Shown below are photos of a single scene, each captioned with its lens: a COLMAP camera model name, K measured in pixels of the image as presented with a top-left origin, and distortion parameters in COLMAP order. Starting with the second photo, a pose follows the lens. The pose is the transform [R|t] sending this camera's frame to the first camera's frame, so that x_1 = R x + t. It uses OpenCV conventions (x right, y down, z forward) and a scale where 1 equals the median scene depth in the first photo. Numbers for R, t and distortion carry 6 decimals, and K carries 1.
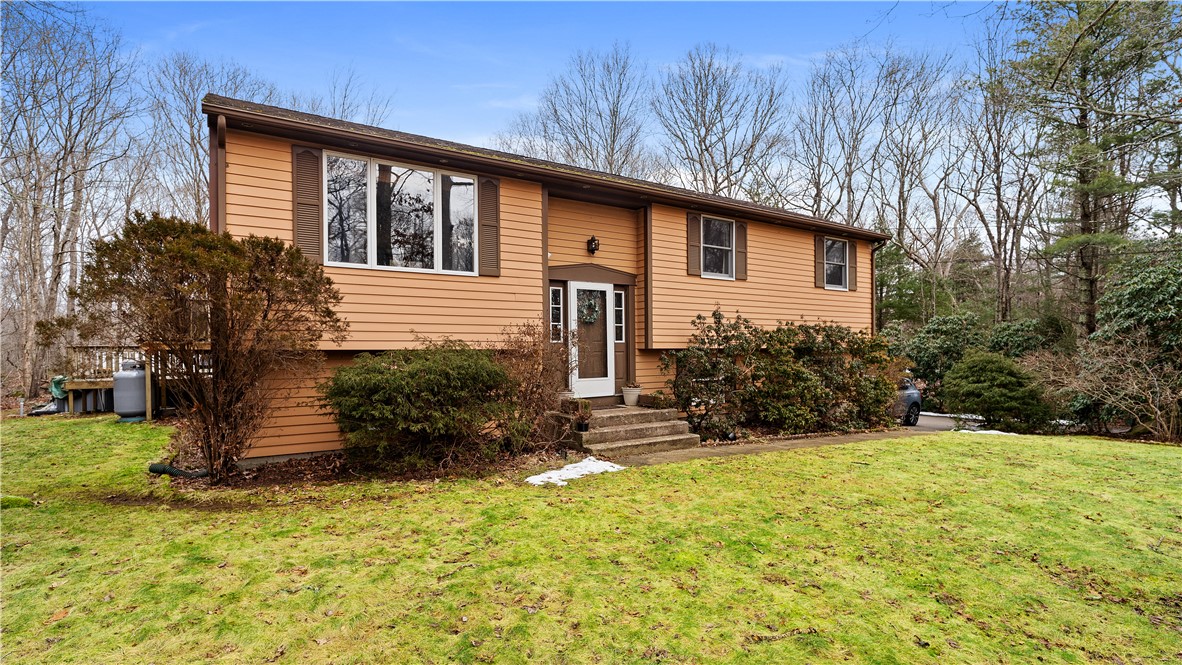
lens RADIAL K [[553.3, 0, 582.8], [0, 553.3, 342.5], [0, 0, 1]] dist [-0.003162, 0.000104]
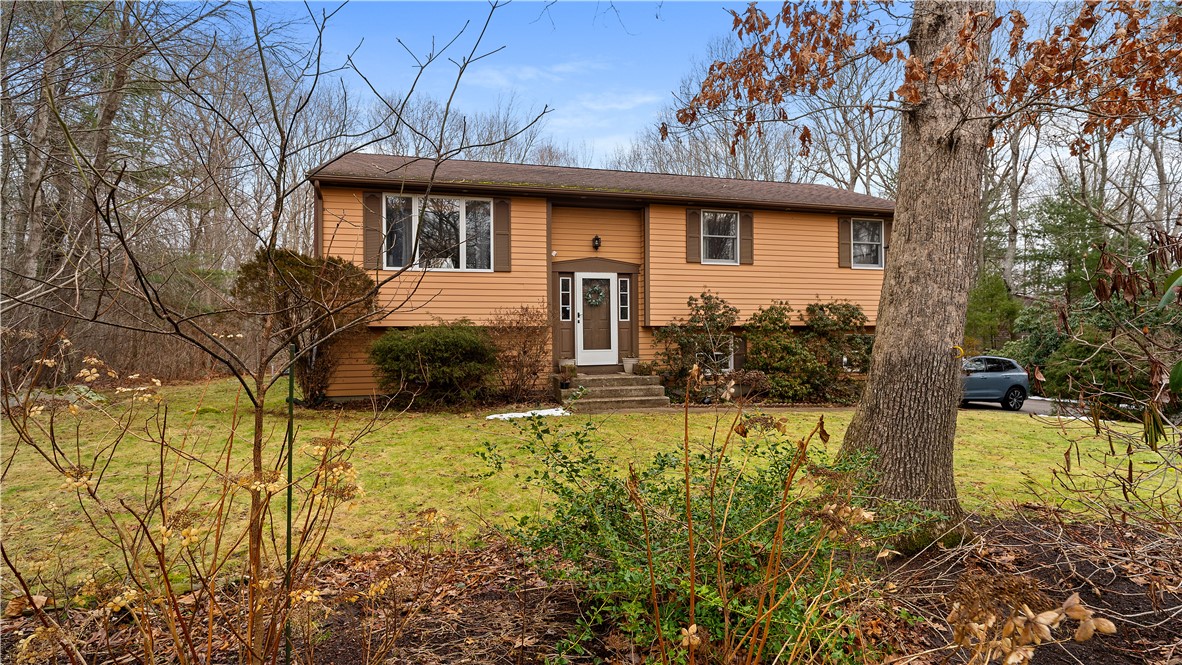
lens RADIAL K [[553.3, 0, 601.0], [0, 553.3, 322.8], [0, 0, 1]] dist [-0.003162, 0.000104]
pose [[0.949748, -0.005115, -0.312973, 0.413783], [0.004336, 0.999986, -0.003188, 0.008076], [0.312985, 0.001670, 0.949757, -0.174256]]
